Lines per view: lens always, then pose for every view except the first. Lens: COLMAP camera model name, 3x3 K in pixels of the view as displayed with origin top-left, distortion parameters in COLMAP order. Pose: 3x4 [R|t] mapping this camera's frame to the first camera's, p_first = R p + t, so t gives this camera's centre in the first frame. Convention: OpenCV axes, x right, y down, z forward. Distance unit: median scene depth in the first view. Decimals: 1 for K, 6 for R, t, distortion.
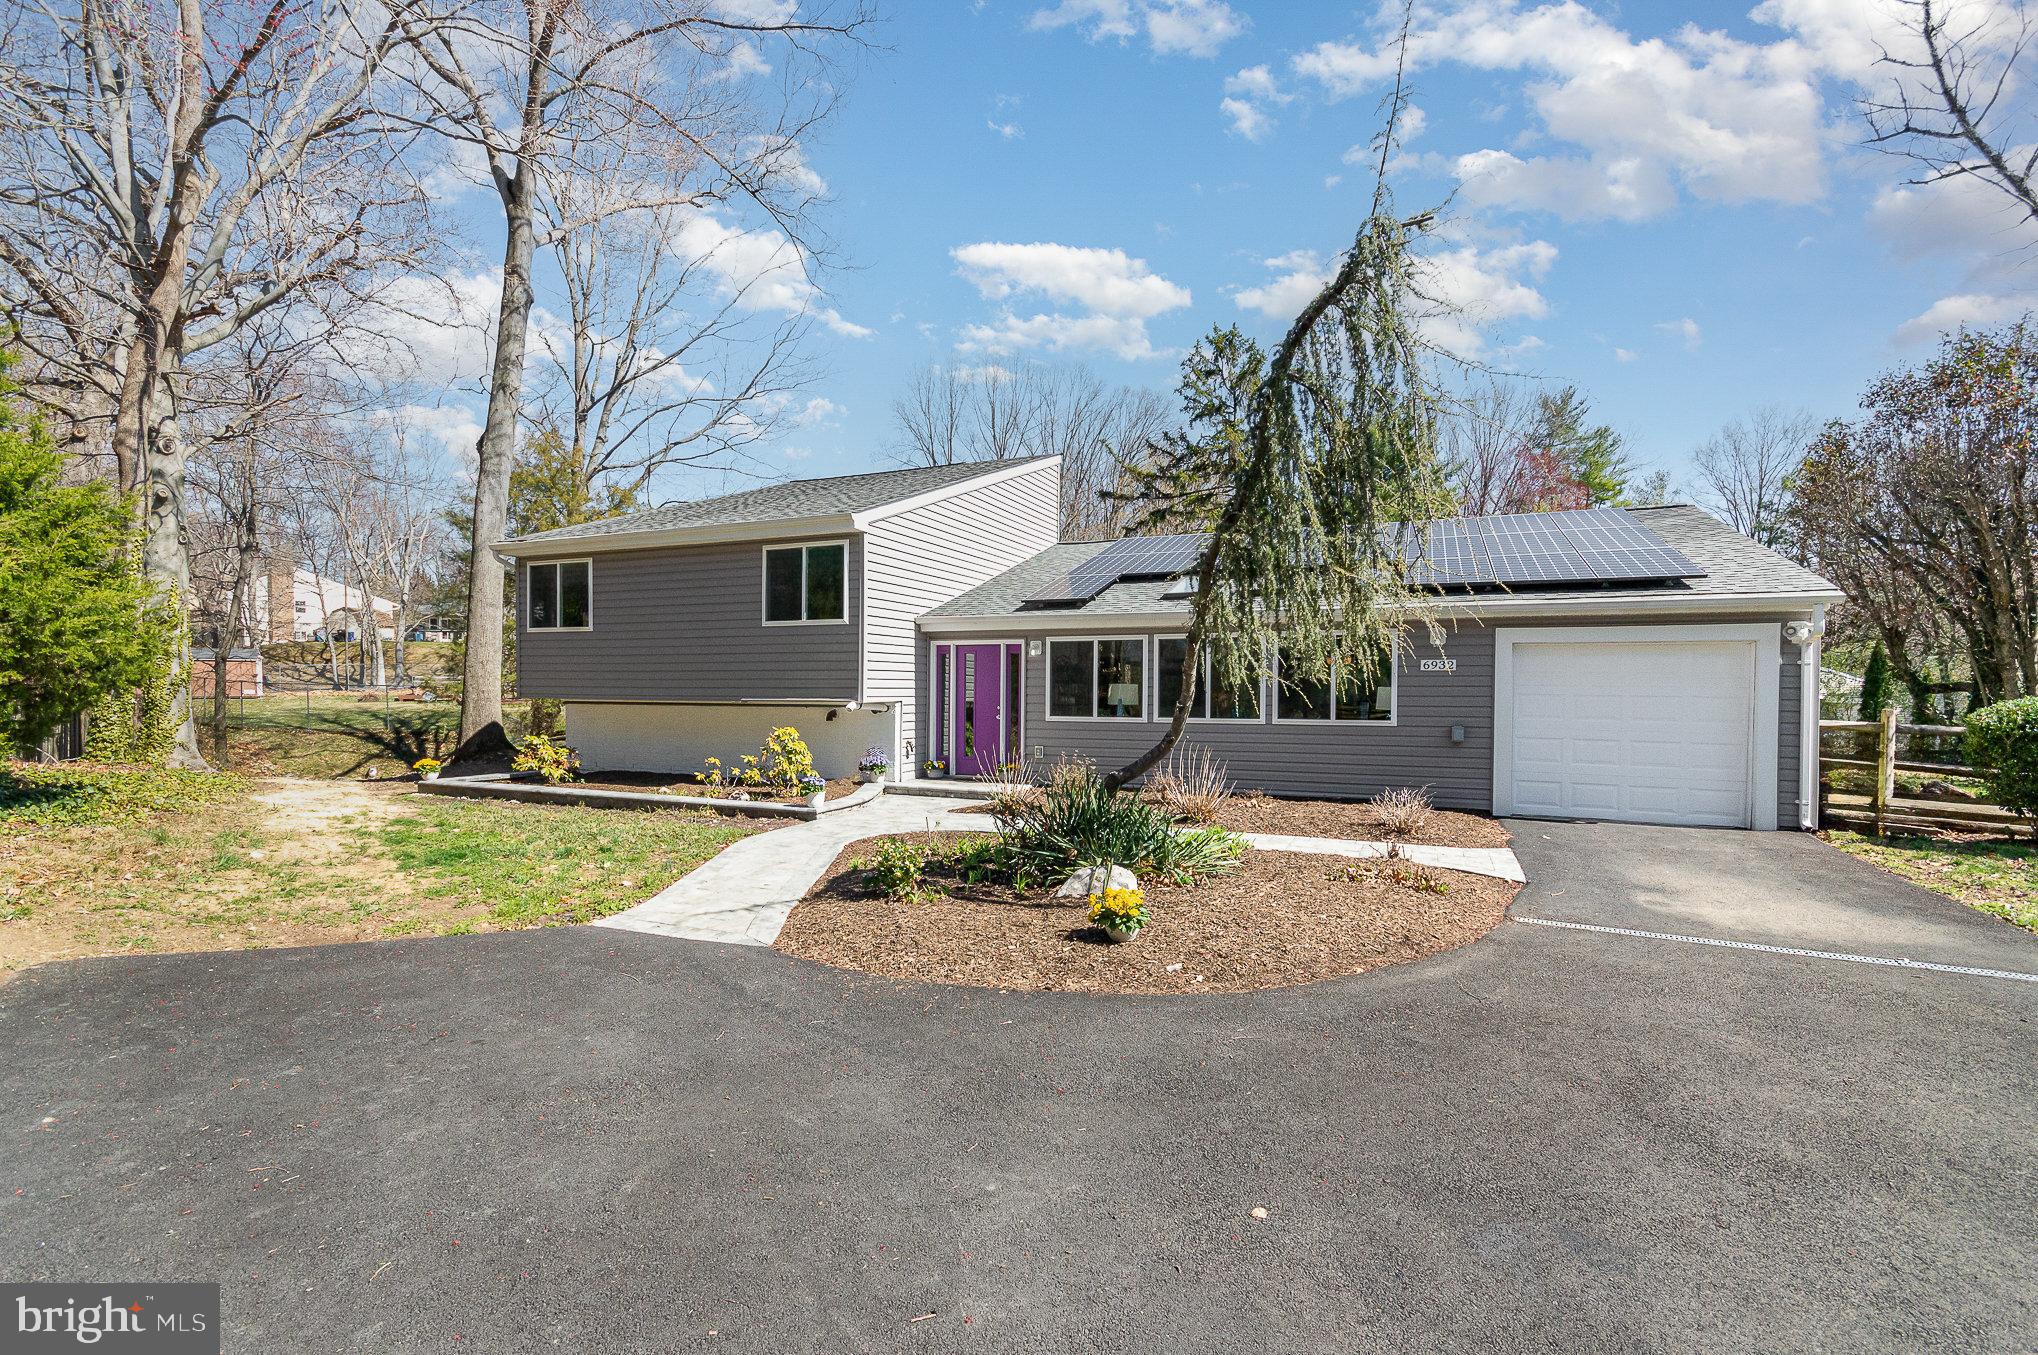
lens RADIAL K [[934.5, 0, 1021.8], [0, 934.5, 683.3], [0, 0, 1]] dist [0.008534, -0.000405]
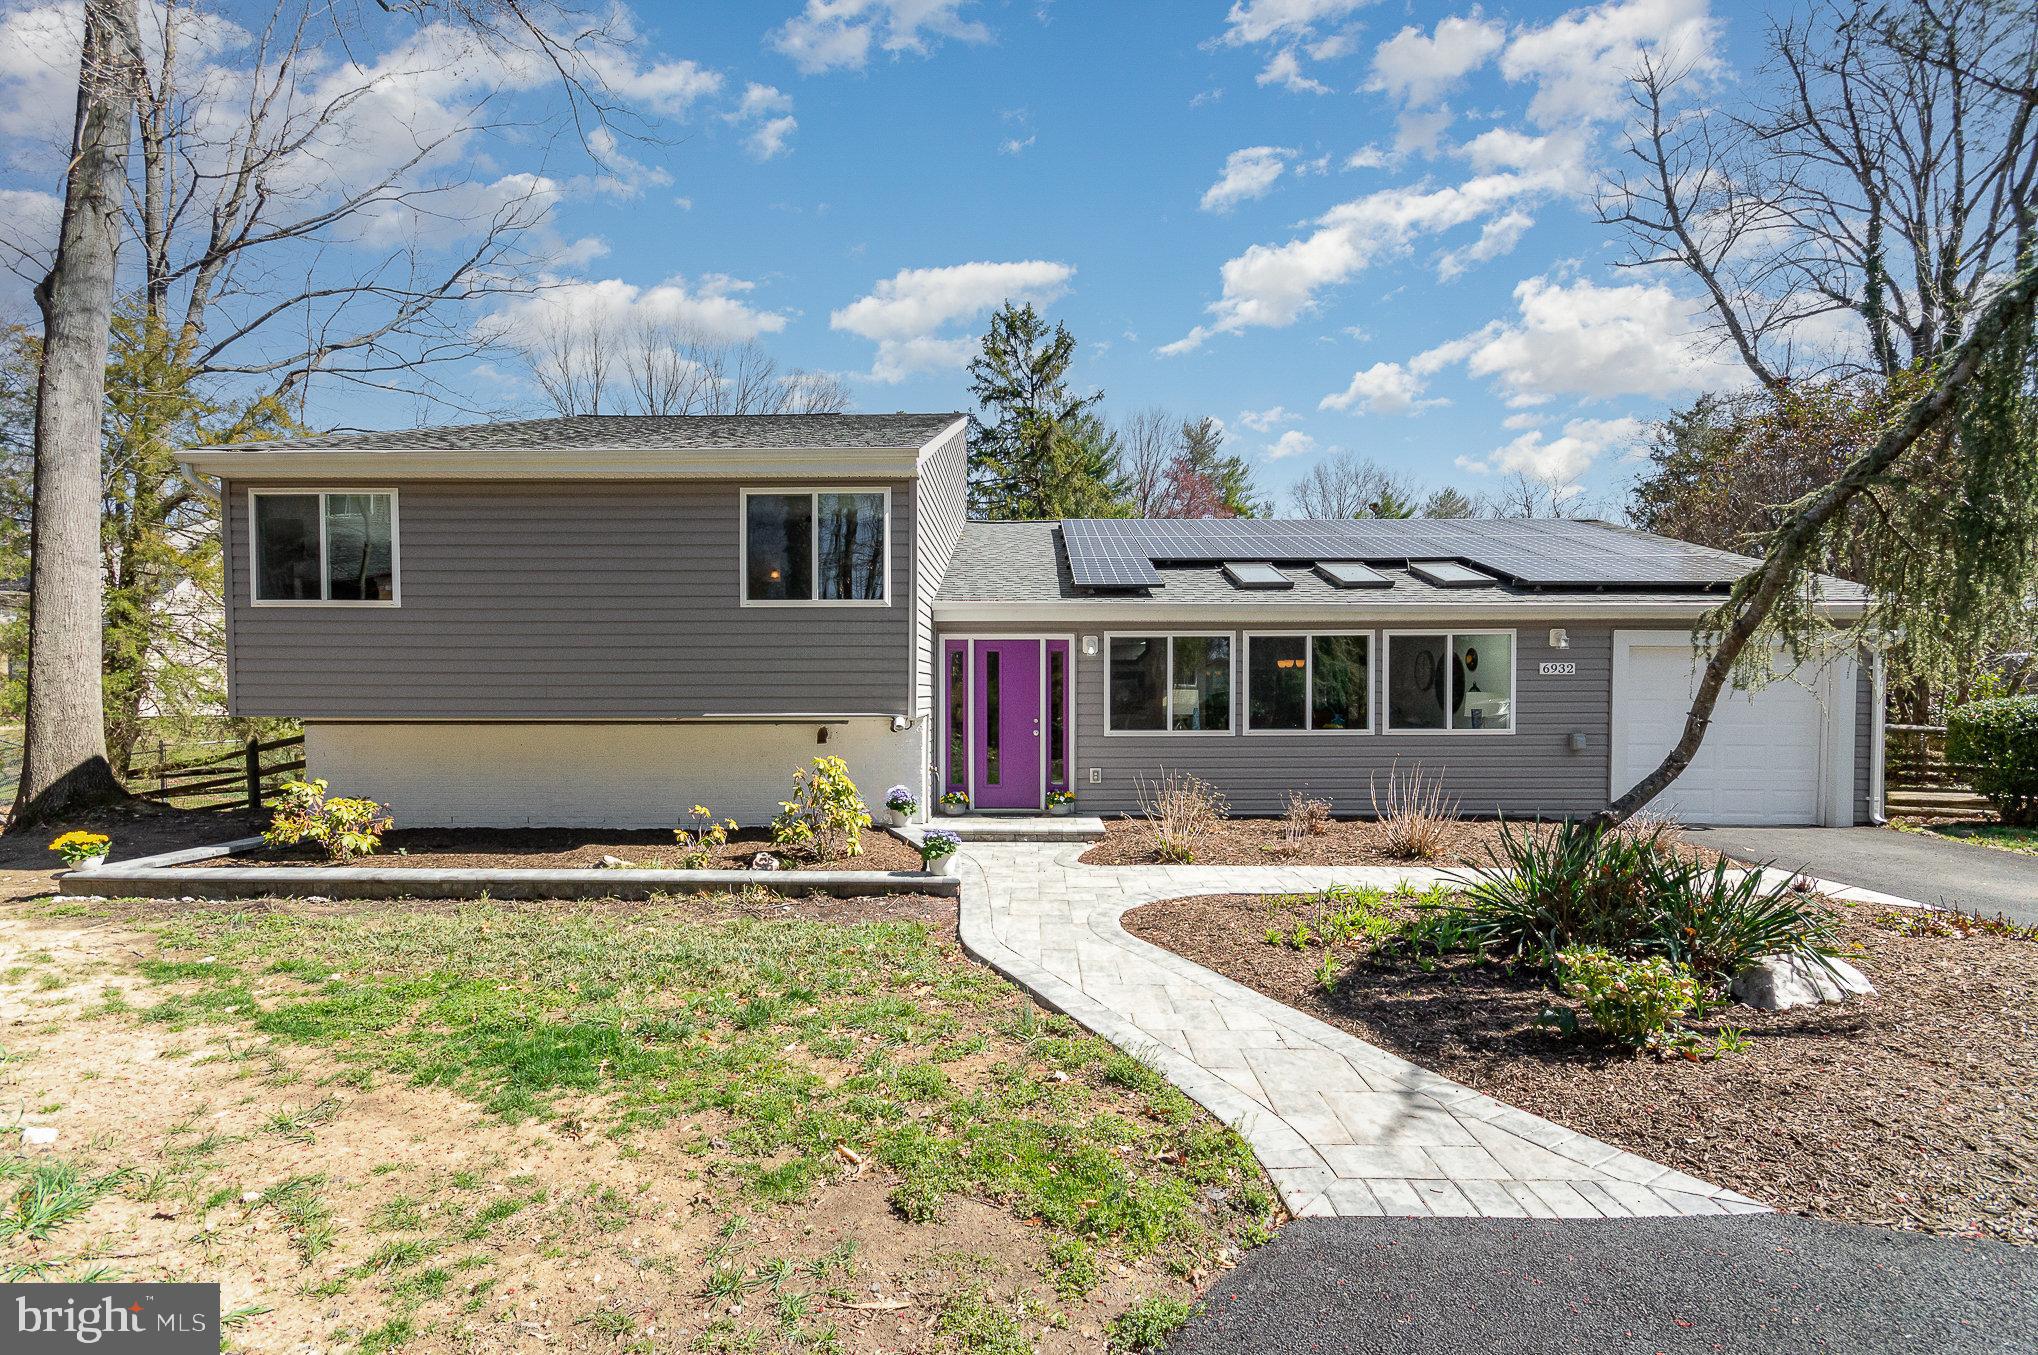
lens RADIAL K [[934.5, 0, 989.8], [0, 934.5, 706.4], [0, 0, 1]] dist [0.008534, -0.000405]
pose [[0.921230, -0.011463, 0.388848, -0.362367], [0.002787, 0.999735, 0.022869, -0.003874], [-0.389007, -0.019984, 0.921018, 0.292475]]
